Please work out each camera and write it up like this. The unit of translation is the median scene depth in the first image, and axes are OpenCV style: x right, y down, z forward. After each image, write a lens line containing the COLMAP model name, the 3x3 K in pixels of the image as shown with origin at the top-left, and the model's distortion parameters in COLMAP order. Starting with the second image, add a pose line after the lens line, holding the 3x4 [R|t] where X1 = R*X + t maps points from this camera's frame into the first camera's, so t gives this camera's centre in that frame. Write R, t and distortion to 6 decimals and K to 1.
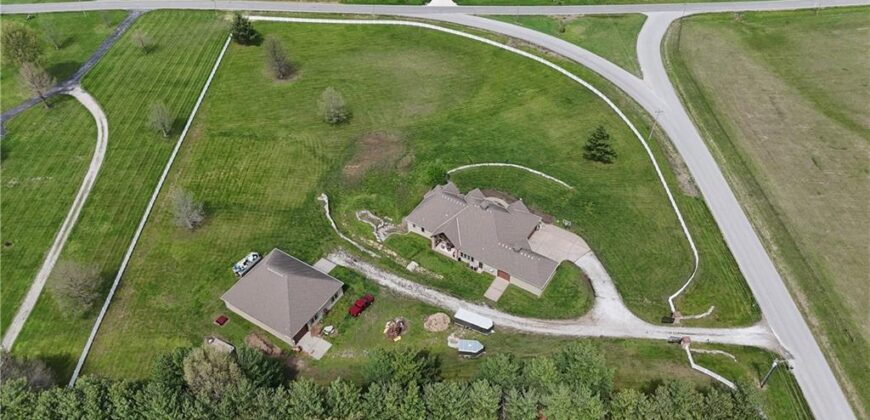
lens RADIAL K [[638.4, 0, 437.3], [0, 638.4, 212.3], [0, 0, 1]] dist [0.091202, -0.110087]
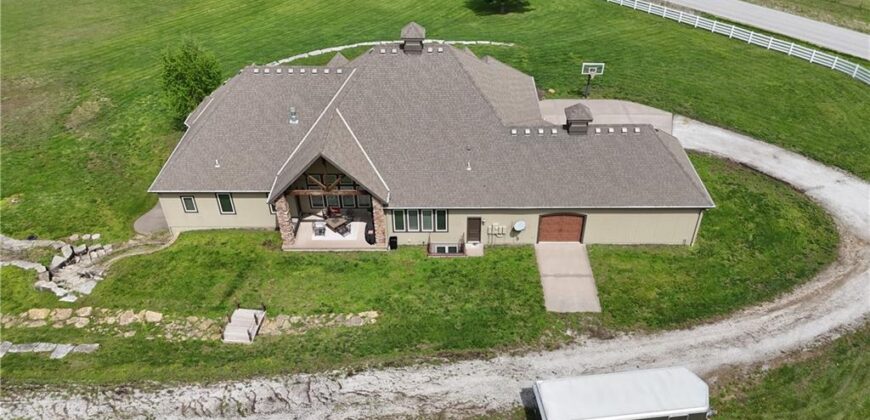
lens RADIAL K [[642.0, 0, 437.6], [0, 642.0, 211.1], [0, 0, 1]] dist [0.061792, -0.047847]
pose [[0.847631, -0.307349, 0.432502, -0.068155], [0.364024, 0.929903, -0.052610, 0.079951], [-0.386015, 0.202035, 0.900097, 0.694115]]
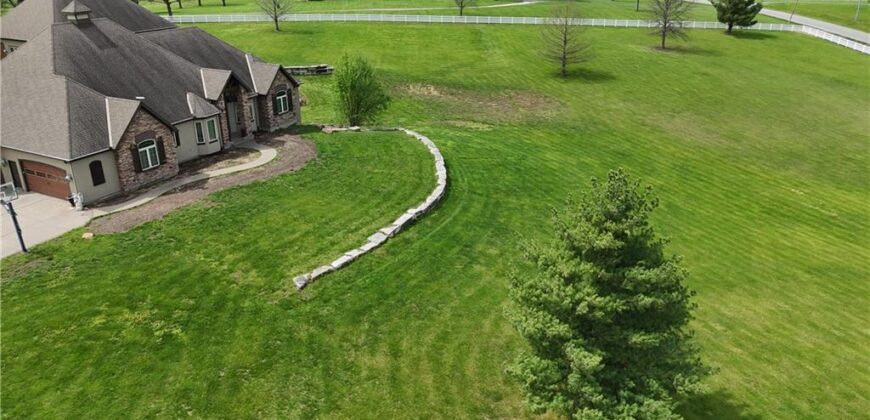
lens RADIAL K [[642.0, 0, 437.6], [0, 642.0, 211.1], [0, 0, 1]] dist [0.061792, -0.047847]
pose [[0.084224, 0.407161, -0.909465, 0.438654], [-0.691052, 0.681419, 0.241070, -0.153507], [0.717881, 0.608184, 0.338761, 1.022554]]
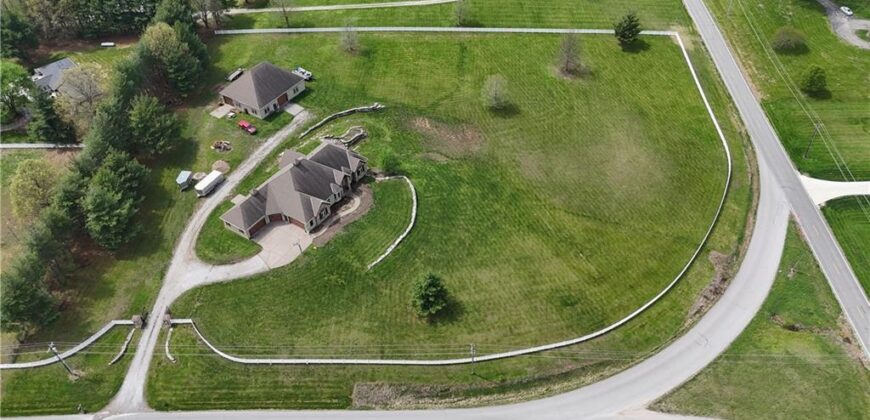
lens RADIAL K [[638.4, 0, 437.3], [0, 638.4, 212.3], [0, 0, 1]] dist [0.091202, -0.110087]
pose [[-0.011410, 0.716270, -0.697730, 0.845947], [-0.682427, 0.504435, 0.528998, -0.671333], [0.730864, 0.482186, 0.483046, 0.646907]]
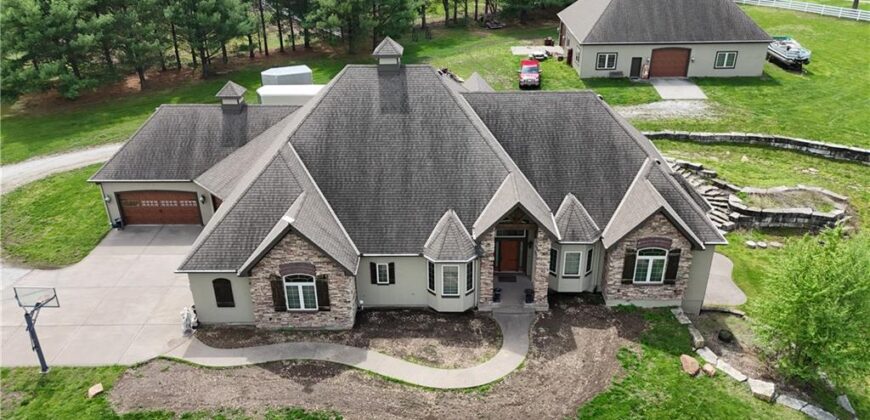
lens RADIAL K [[638.4, 0, 437.3], [0, 638.4, 212.3], [0, 0, 1]] dist [0.091202, -0.110087]
pose [[-0.850765, 0.271508, -0.449980, 0.177905], [-0.342350, 0.363315, 0.866486, -0.202974], [0.398742, 0.891227, -0.216145, 1.050898]]
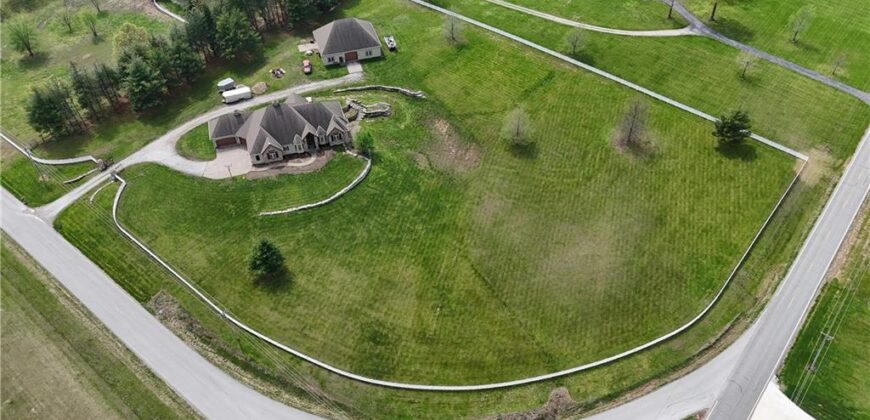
lens RADIAL K [[638.4, 0, 437.3], [0, 638.4, 212.3], [0, 0, 1]] dist [0.091202, -0.110087]
pose [[-0.643538, 0.563143, -0.518392, 0.586538], [-0.507996, 0.192366, 0.839604, -1.078301], [0.572538, 0.803658, 0.162279, 1.075023]]
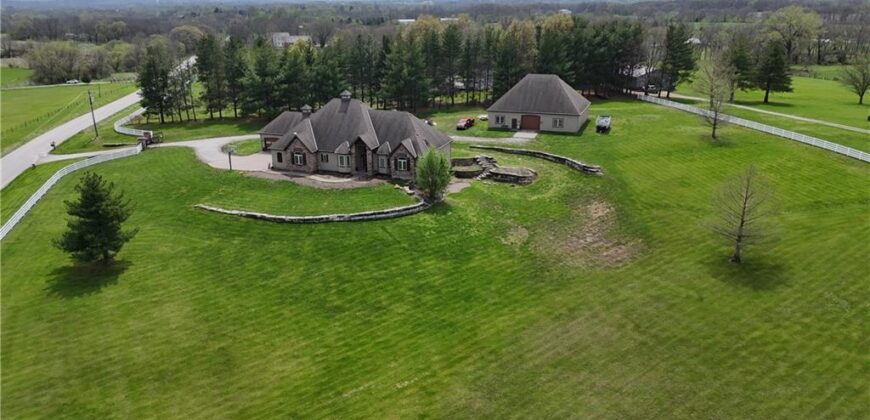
lens RADIAL K [[638.4, 0, 437.3], [0, 638.4, 212.3], [0, 0, 1]] dist [0.091202, -0.110087]
pose [[-0.975451, 0.096688, -0.197857, 0.125919], [-0.131994, 0.462485, 0.876747, -0.607071], [0.176276, 0.881339, -0.438369, 1.398063]]
